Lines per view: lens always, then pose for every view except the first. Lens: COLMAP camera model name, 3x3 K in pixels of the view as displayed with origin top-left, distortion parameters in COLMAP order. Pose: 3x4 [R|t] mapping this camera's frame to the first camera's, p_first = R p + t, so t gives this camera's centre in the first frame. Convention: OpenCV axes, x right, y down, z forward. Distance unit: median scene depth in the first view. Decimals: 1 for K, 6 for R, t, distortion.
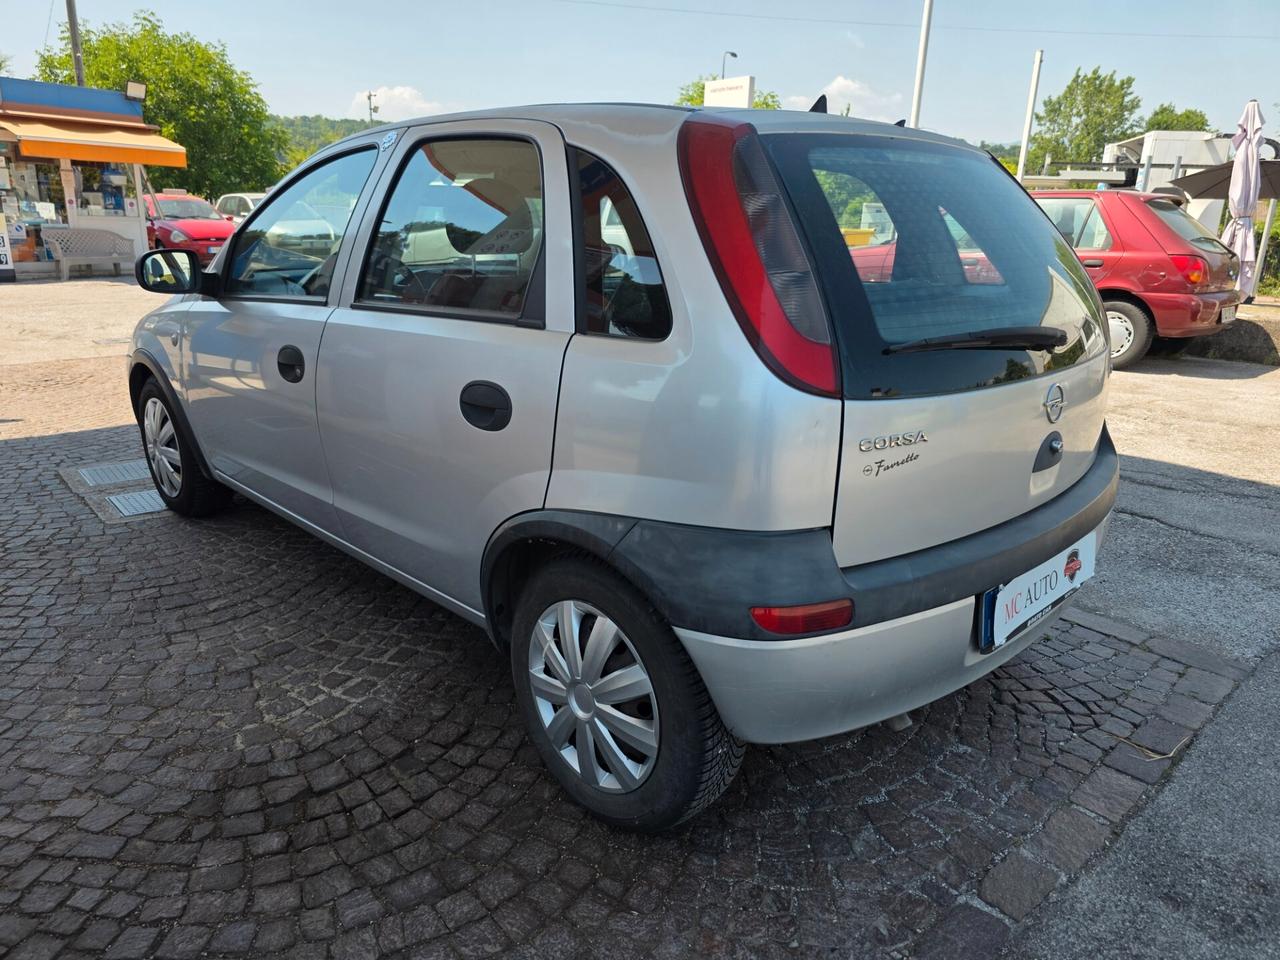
lens RADIAL K [[860.6, 0, 644.5], [0, 860.6, 465.5], [0, 0, 1]] dist [0.030035, -0.024058]
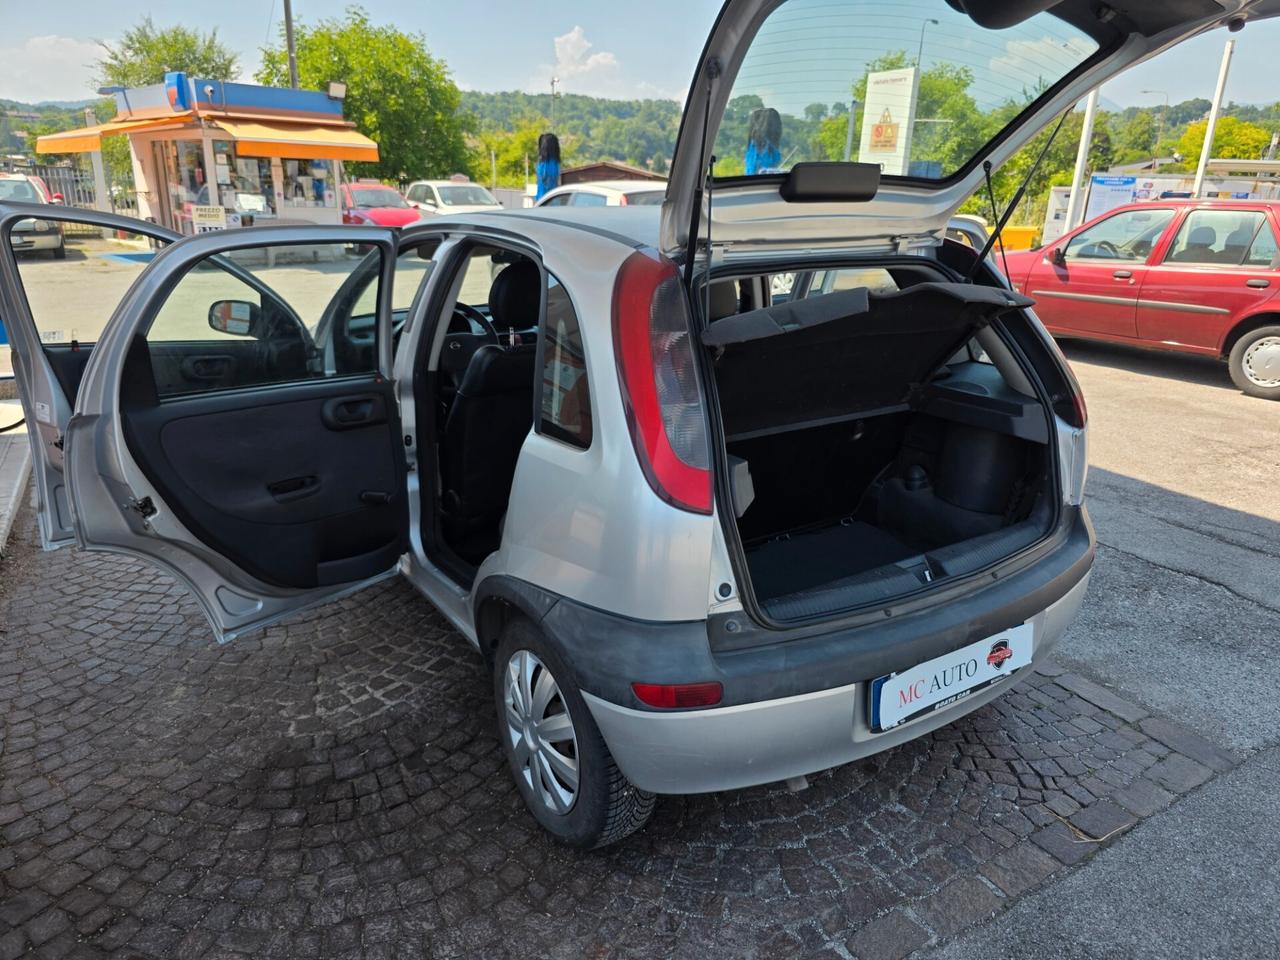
lens RADIAL K [[872.9, 0, 659.2], [0, 872.9, 470.9], [0, 0, 1]] dist [0.033863, -0.033032]
pose [[0.981327, 0.057319, -0.183606, 0.247455], [-0.051128, 0.997958, 0.038281, -0.120532], [0.185426, -0.028179, 0.982254, -0.125207]]
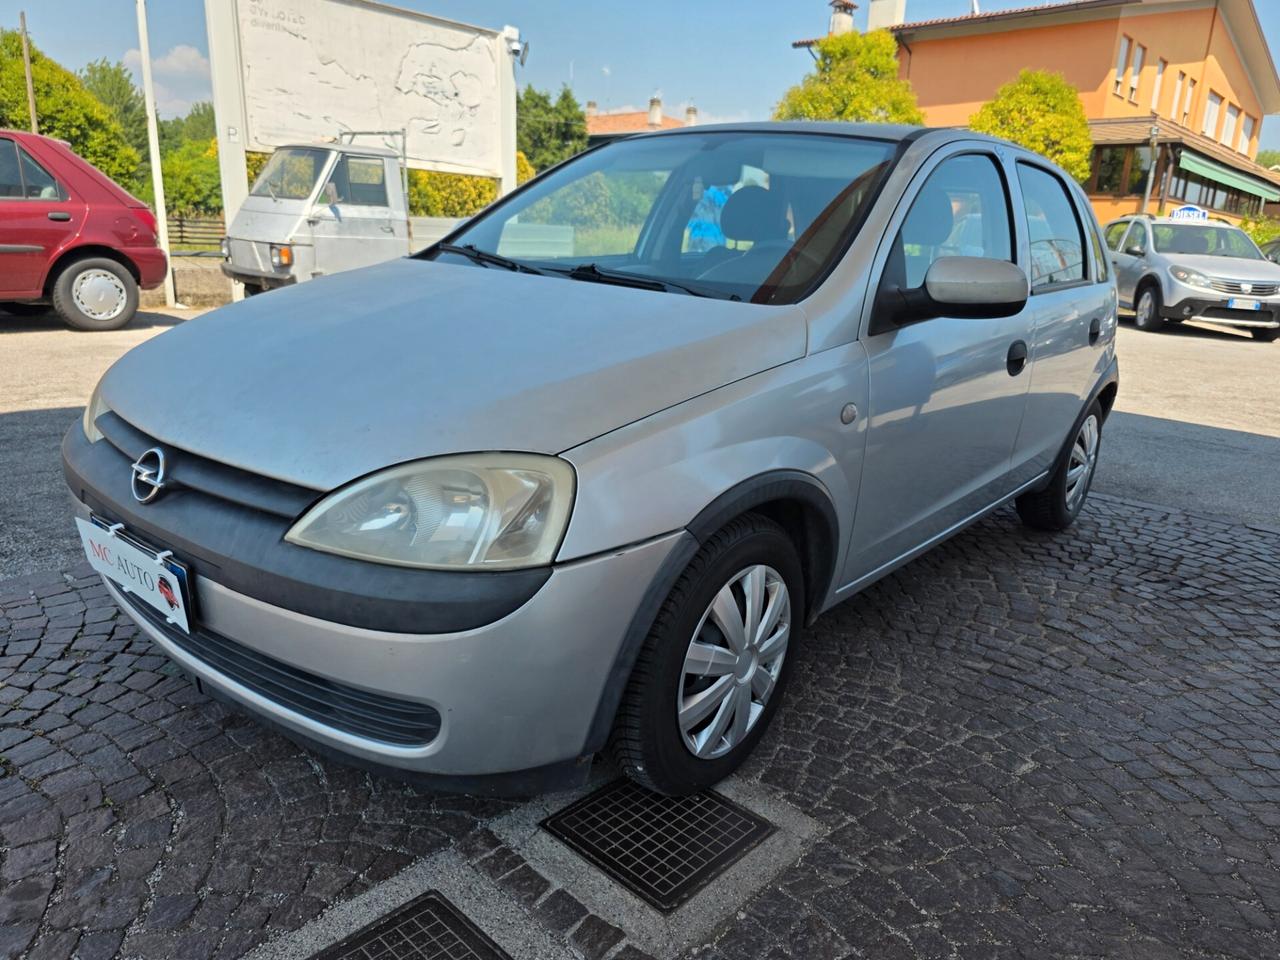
lens RADIAL K [[880.7, 0, 644.1], [0, 880.7, 472.2], [0, 0, 1]] dist [0.022279, -0.022067]
pose [[-0.075100, -0.295818, 0.952288, -1.654658], [0.215327, 0.927643, 0.305143, -0.484918], [-0.973650, 0.227969, -0.005968, 1.684101]]
